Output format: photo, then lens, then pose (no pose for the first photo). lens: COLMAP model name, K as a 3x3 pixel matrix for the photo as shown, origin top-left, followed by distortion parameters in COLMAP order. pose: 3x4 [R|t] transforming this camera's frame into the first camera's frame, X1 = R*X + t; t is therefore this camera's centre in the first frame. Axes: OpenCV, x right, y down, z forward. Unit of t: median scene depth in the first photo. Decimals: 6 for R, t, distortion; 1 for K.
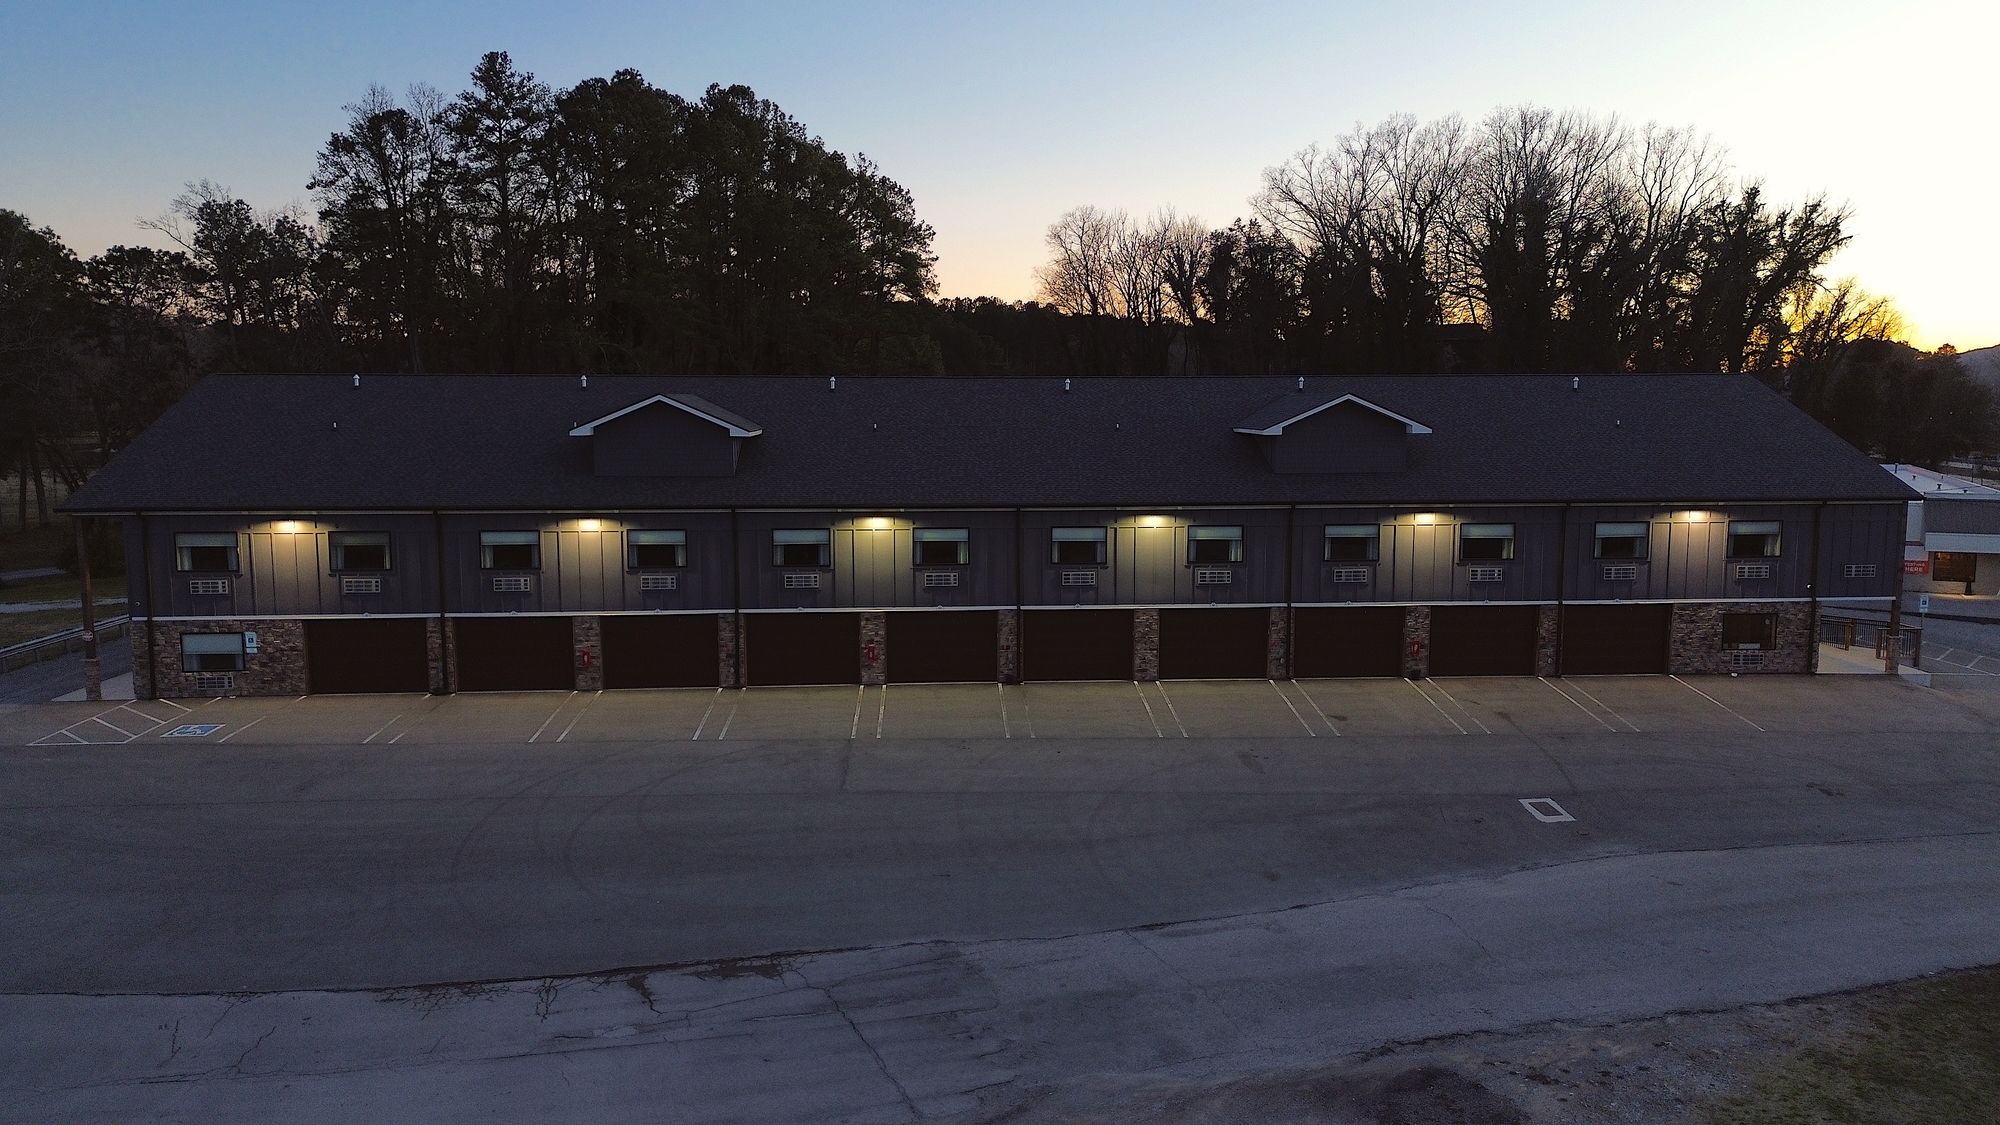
lens RADIAL K [[1396.9, 0, 1004.4], [0, 1396.9, 563.5], [0, 0, 1]] dist [0.059791, -0.060805]
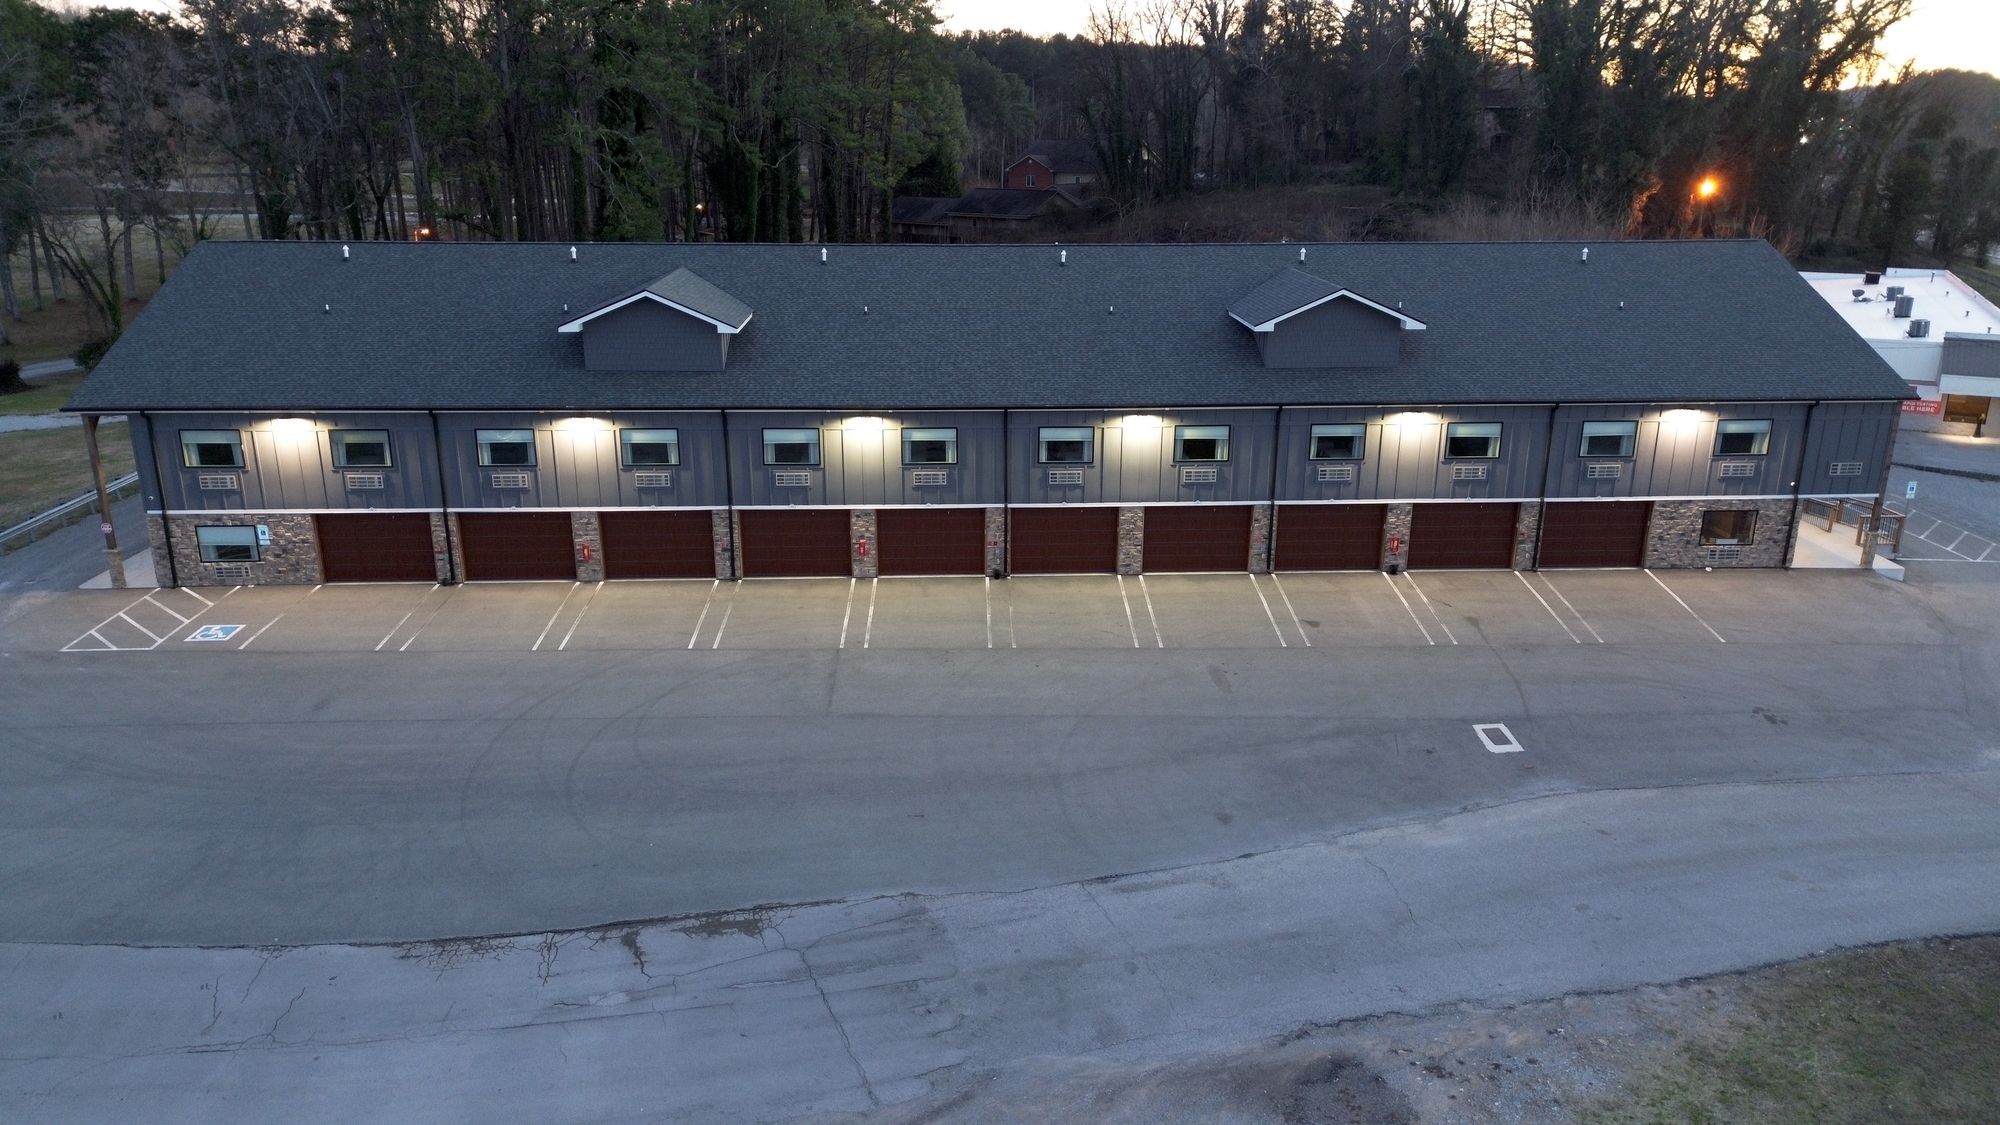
lens RADIAL K [[1396.9, 0, 1004.4], [0, 1396.9, 563.5], [0, 0, 1]] dist [0.059791, -0.060805]
pose [[0.999775, 0.011610, -0.017750, 0.028833], [-0.008093, 0.982379, 0.186725, -0.121702], [0.019605, -0.186539, 0.982252, -0.010859]]
